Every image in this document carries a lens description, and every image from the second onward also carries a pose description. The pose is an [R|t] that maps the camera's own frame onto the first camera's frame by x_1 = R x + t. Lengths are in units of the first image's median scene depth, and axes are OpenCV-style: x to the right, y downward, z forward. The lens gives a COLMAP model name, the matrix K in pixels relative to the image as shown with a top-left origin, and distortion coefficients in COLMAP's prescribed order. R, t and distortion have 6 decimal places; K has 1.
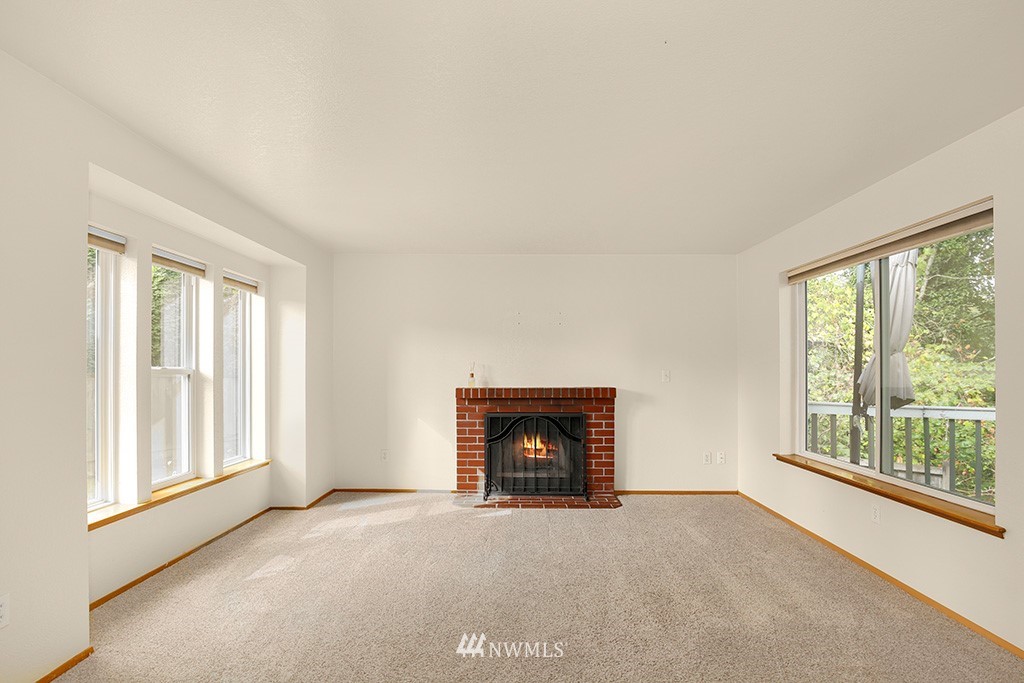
lens RADIAL K [[483.9, 0, 512.9], [0, 483.9, 366.8], [0, 0, 1]] dist [-0.023346, 0.000118]
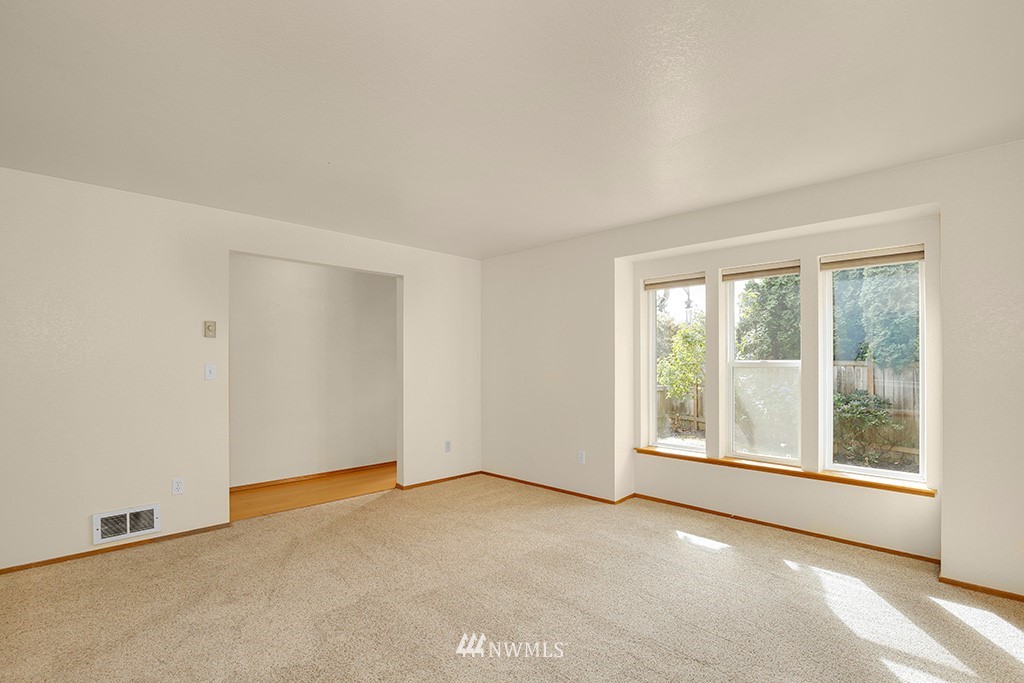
lens RADIAL K [[483.9, 0, 512.9], [0, 483.9, 366.8], [0, 0, 1]] dist [-0.023346, 0.000118]
pose [[-0.696043, 0.011085, -0.717914, 0.376667], [0.005146, 0.999932, 0.010450, 0.000620], [0.717982, 0.003580, -0.696053, 0.923232]]
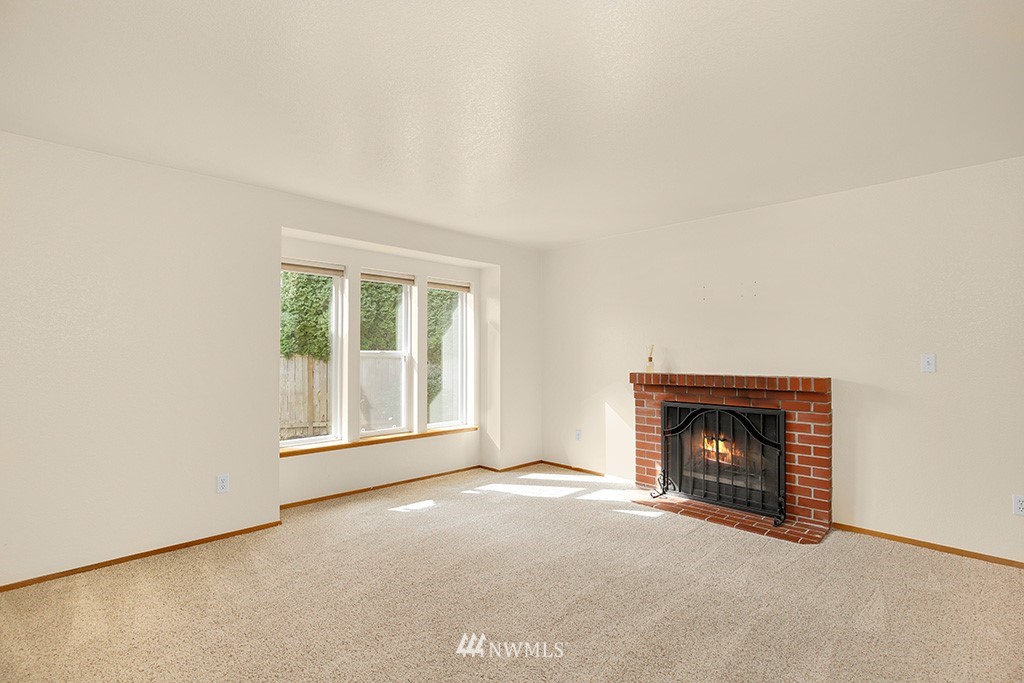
lens RADIAL K [[475.6, 0, 512.0], [0, 475.6, 341.5], [0, 0, 1]] dist [-0.025614, -0.000102]
pose [[0.715043, -0.016189, -0.698893, 0.364399], [0.000932, 0.999753, -0.022205, 0.003300], [0.699080, 0.015226, 0.714881, 0.169117]]
